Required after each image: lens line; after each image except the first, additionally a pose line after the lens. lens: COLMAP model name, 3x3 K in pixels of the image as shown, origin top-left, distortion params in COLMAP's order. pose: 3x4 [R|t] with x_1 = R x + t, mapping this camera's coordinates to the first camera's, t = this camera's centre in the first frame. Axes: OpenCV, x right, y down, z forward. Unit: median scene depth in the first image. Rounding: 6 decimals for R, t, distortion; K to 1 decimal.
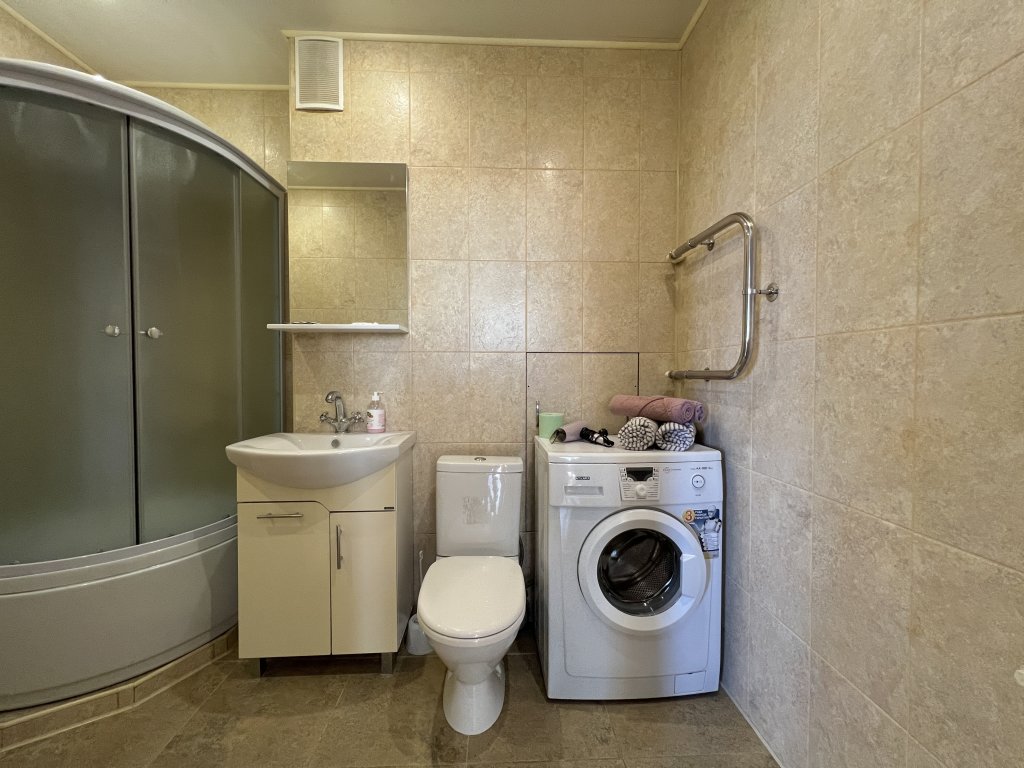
lens RADIAL K [[410.9, 0, 514.3], [0, 410.9, 383.3], [0, 0, 1]] dist [0.000482, -0.000052]
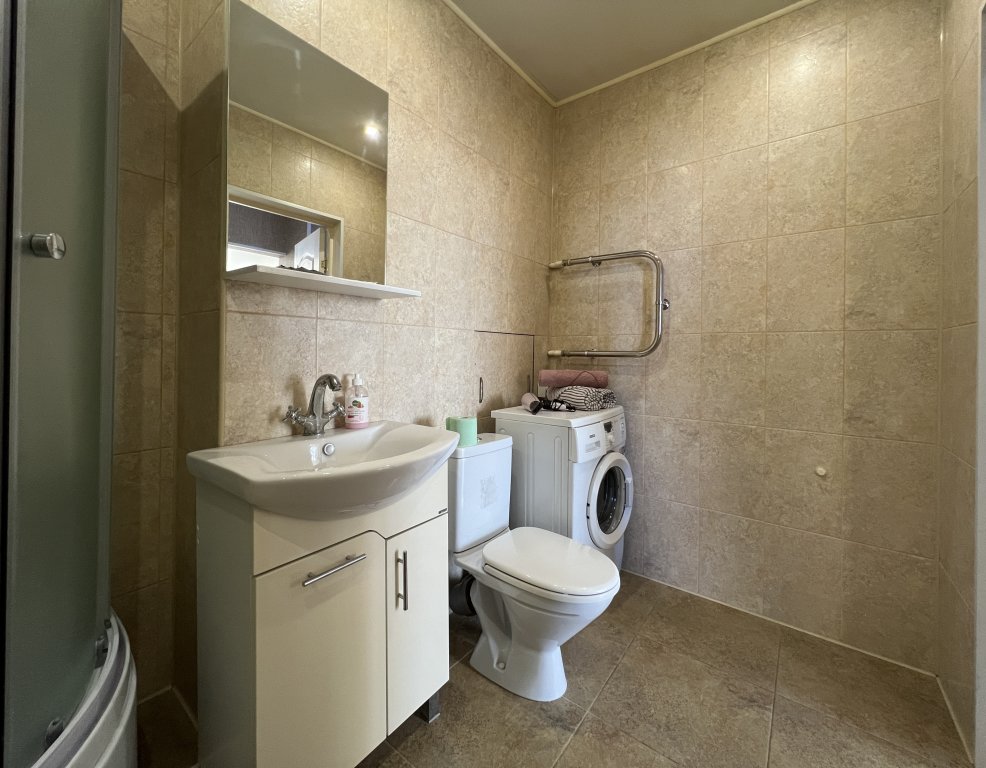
lens RADIAL K [[408.4, 0, 494.0], [0, 408.4, 353.4], [0, 0, 1]] dist [0.000056, 0.000042]
pose [[0.645714, 0.007175, 0.763546, -0.921510], [0.007304, 0.999852, -0.015573, -0.003158], [-0.763544, 0.015632, 0.645566, 0.399291]]
